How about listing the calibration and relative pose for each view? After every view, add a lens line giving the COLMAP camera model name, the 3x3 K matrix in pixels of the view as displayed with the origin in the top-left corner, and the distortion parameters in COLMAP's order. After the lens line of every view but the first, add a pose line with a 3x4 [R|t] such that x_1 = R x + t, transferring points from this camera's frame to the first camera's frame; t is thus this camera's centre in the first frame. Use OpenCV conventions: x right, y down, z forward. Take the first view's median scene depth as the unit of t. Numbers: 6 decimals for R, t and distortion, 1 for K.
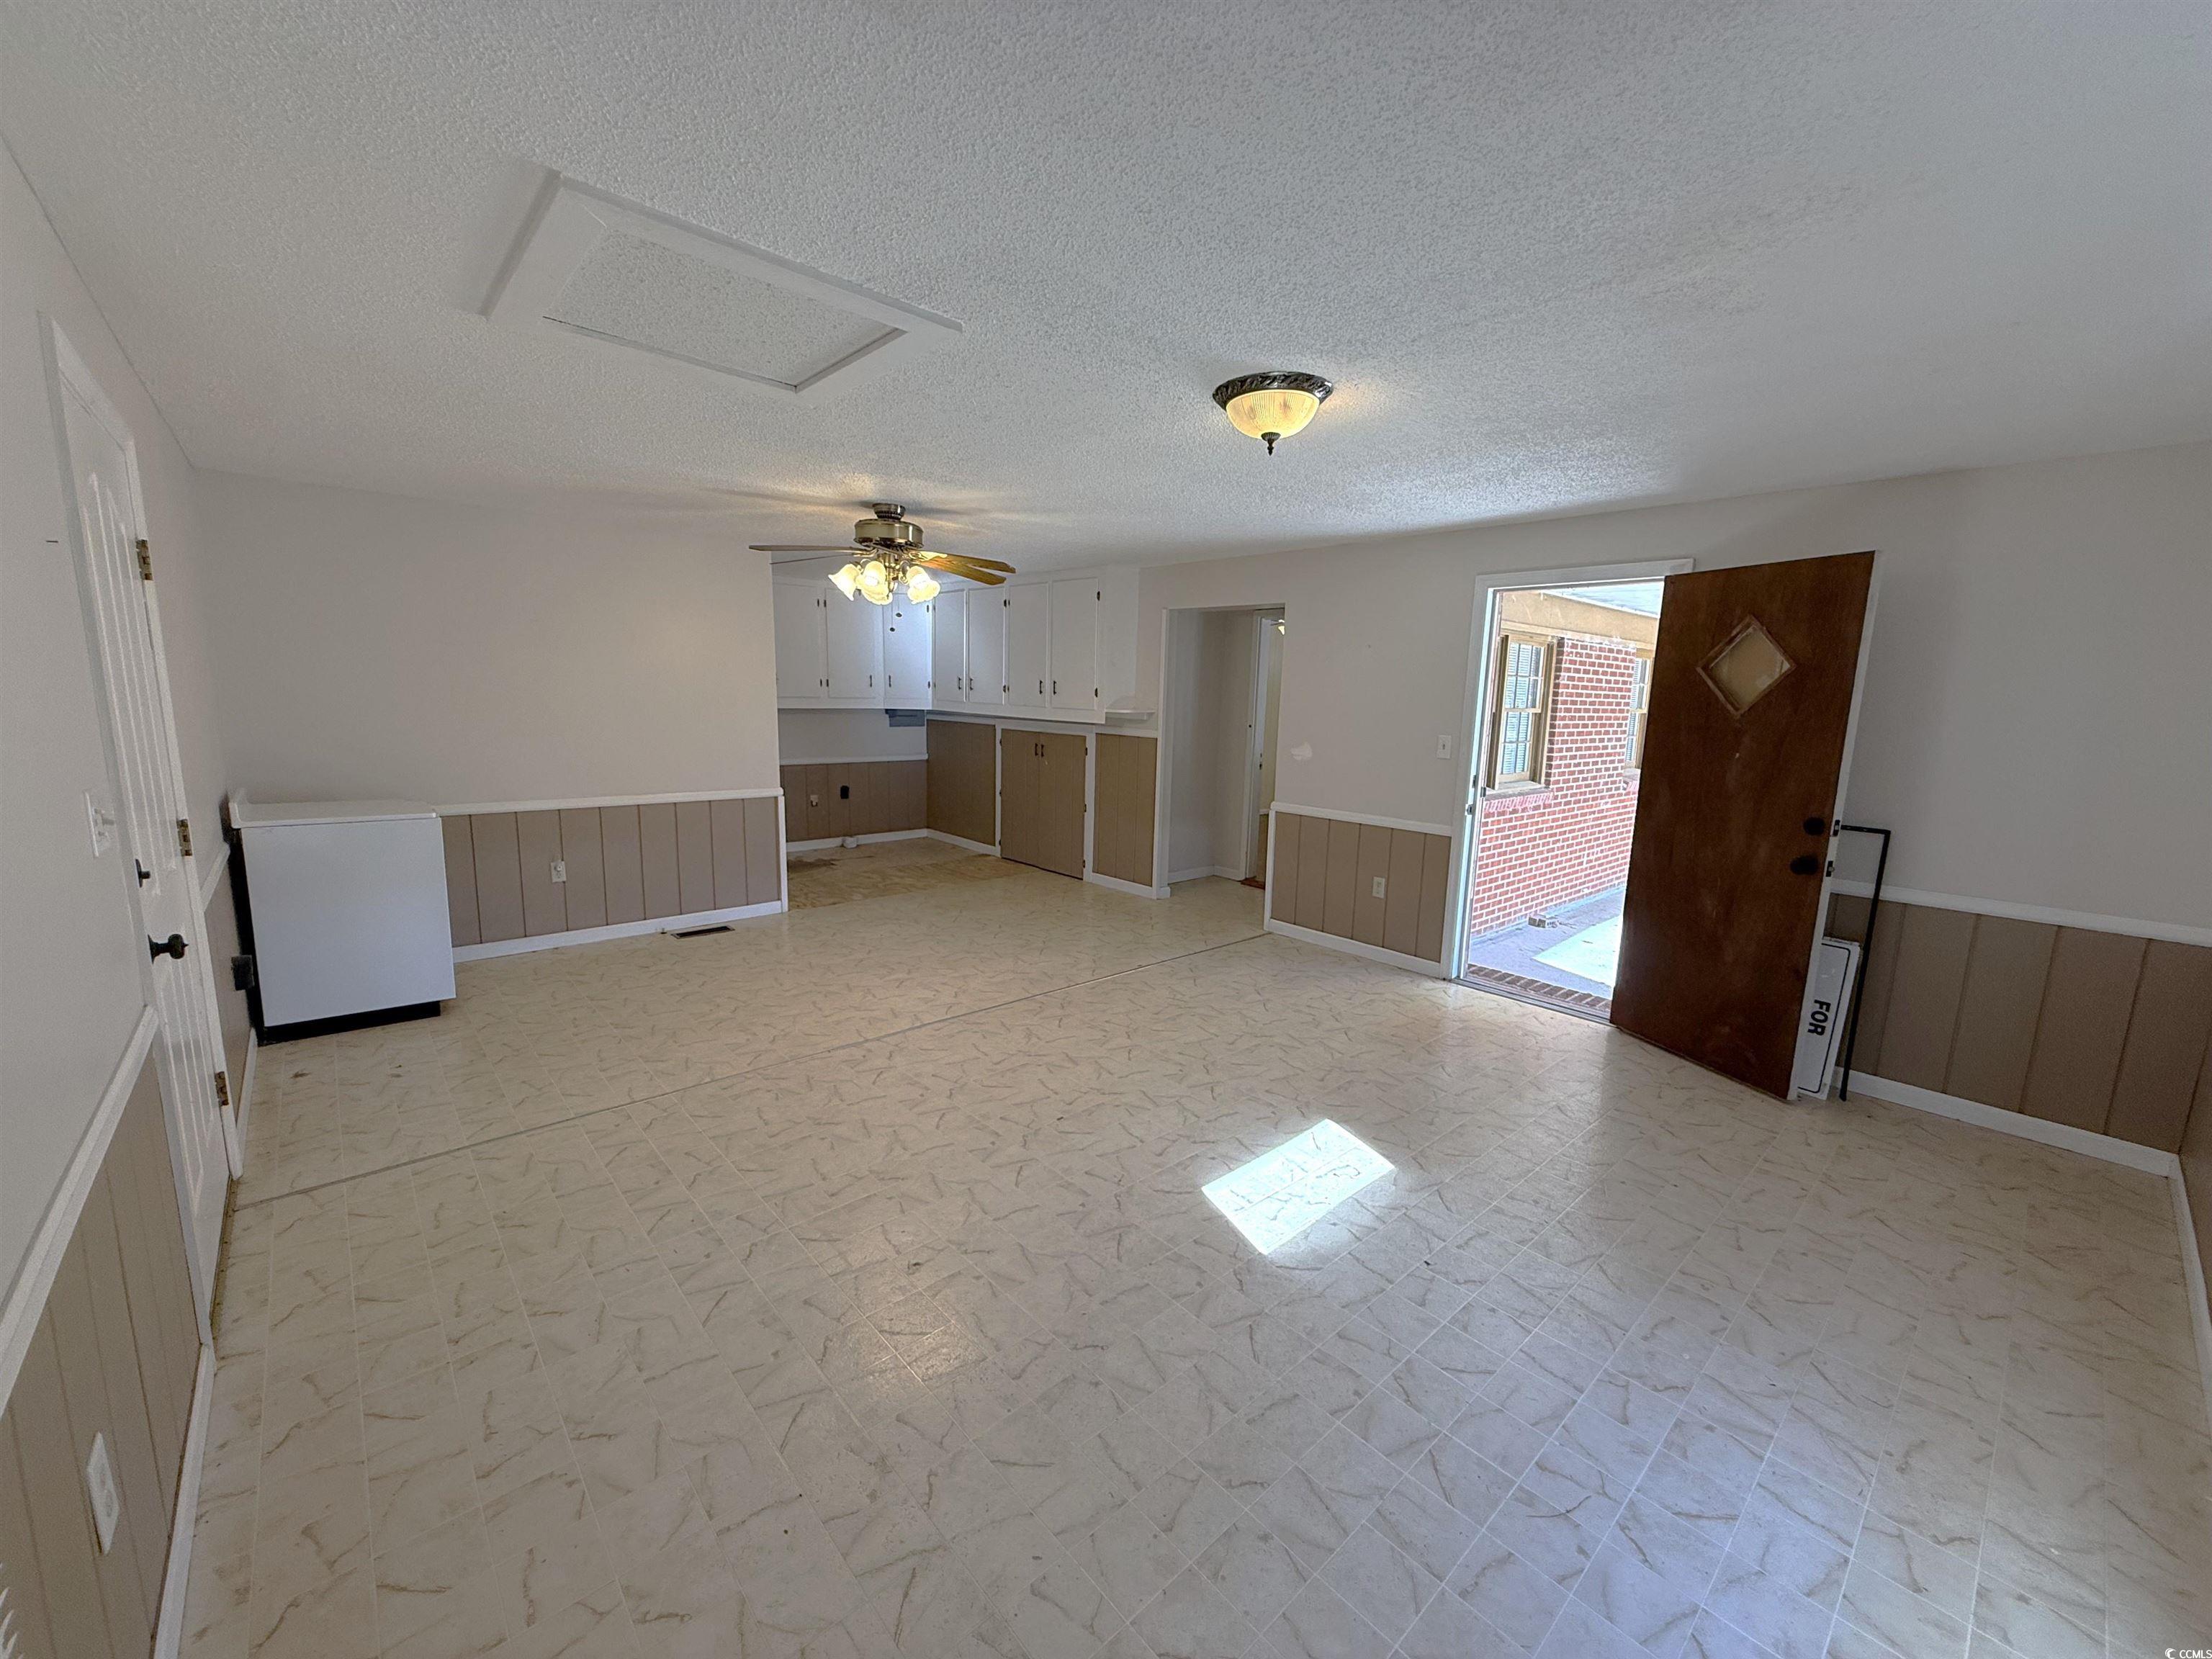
lens RADIAL K [[877.7, 0, 1102.2], [0, 877.7, 834.9], [0, 0, 1]] dist [0.001182, -0.000824]
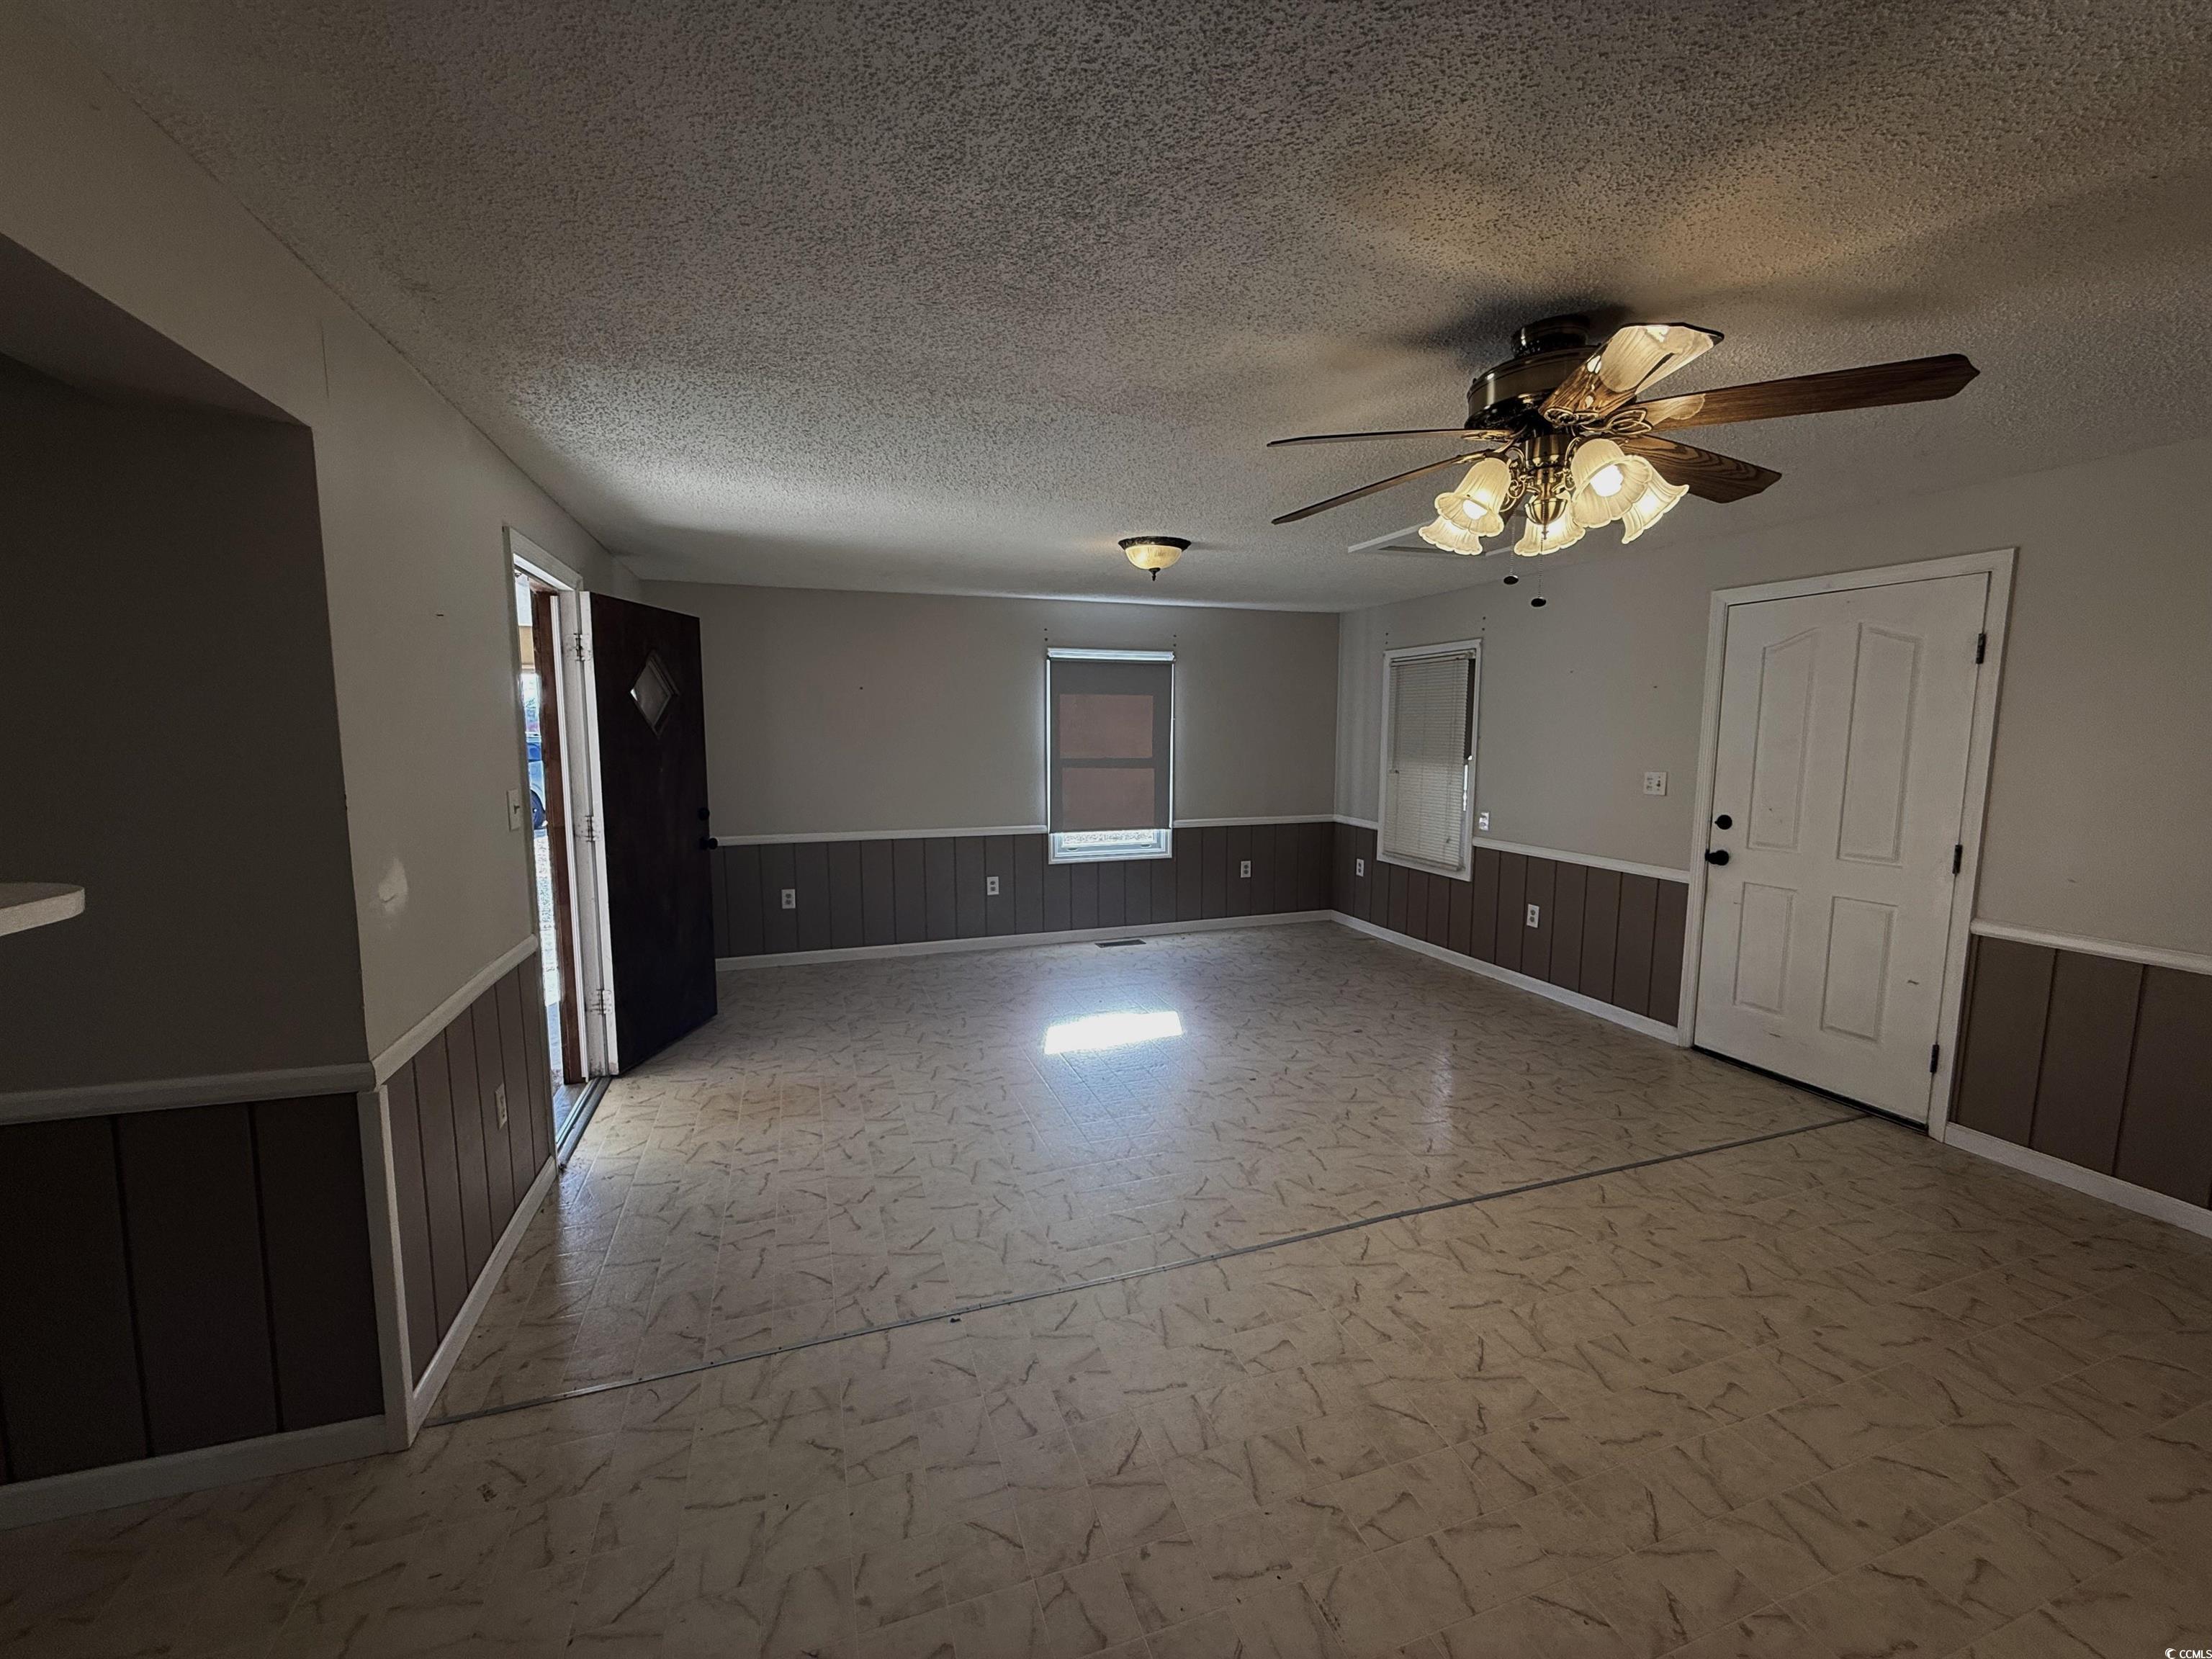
lens RADIAL K [[877.7, 0, 1103.6], [0, 877.7, 835.9], [0, 0, 1]] dist [0.001182, -0.000824]
pose [[-0.922819, -0.072148, 0.378418, -0.205797], [0.039283, 0.959562, 0.278743, -0.244511], [-0.383226, 0.272095, -0.882668, 1.453530]]
